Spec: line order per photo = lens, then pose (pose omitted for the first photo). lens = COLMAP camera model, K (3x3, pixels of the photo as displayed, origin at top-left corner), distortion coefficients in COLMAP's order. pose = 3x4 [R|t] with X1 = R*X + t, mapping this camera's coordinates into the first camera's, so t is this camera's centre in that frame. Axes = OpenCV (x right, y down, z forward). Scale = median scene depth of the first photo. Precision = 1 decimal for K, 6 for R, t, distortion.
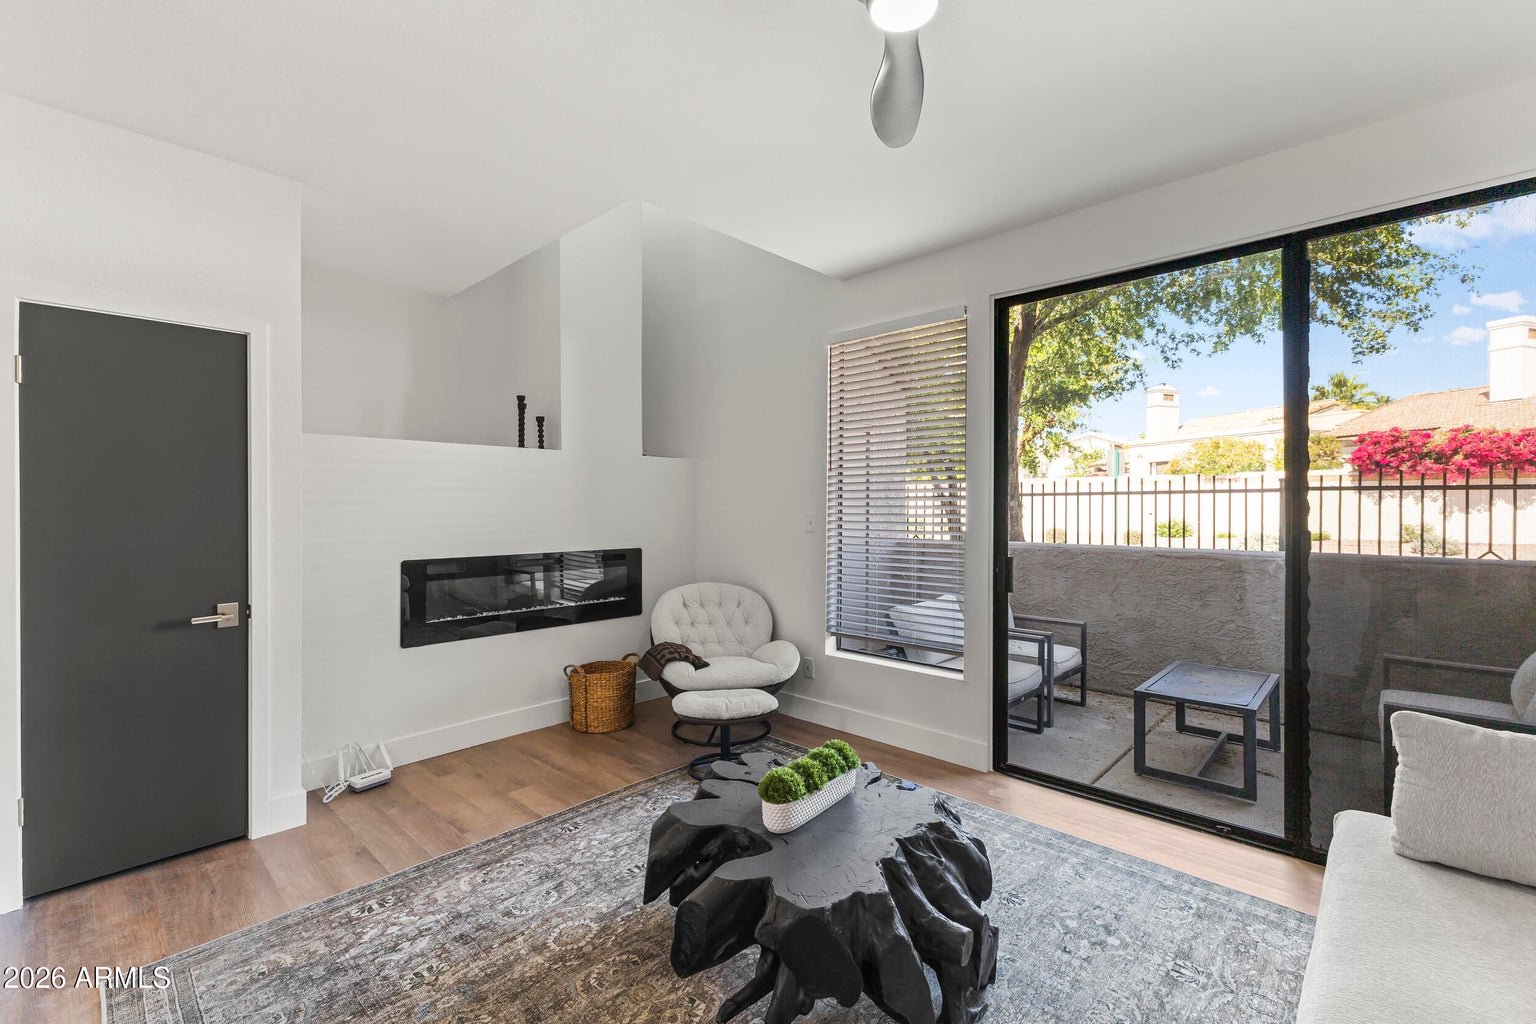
lens RADIAL K [[661.7, 0, 769.9], [0, 661.7, 508.9], [0, 0, 1]] dist [0.008775, 0.000494]
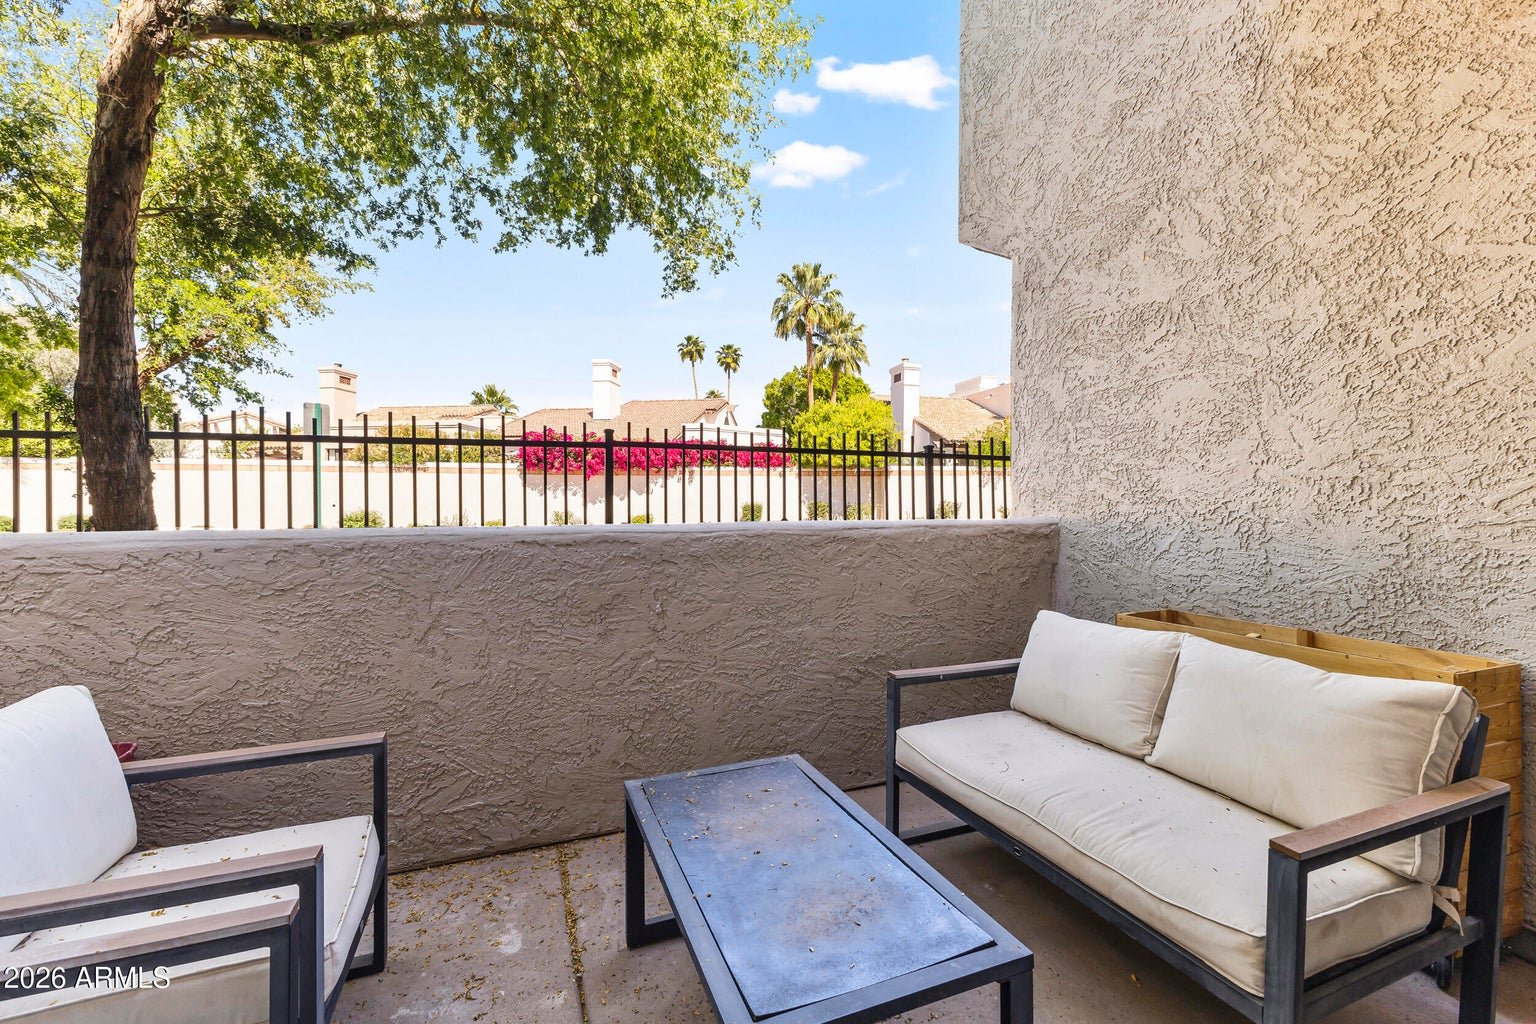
lens RADIAL K [[661.7, 0, 768.8], [0, 661.7, 503.1], [0, 0, 1]] dist [0.008775, 0.000494]
pose [[0.435440, -0.006064, 0.900197, 0.243482], [0.010546, 0.999943, 0.001634, 0.044695], [-0.900156, 0.008781, 0.435480, 0.664371]]
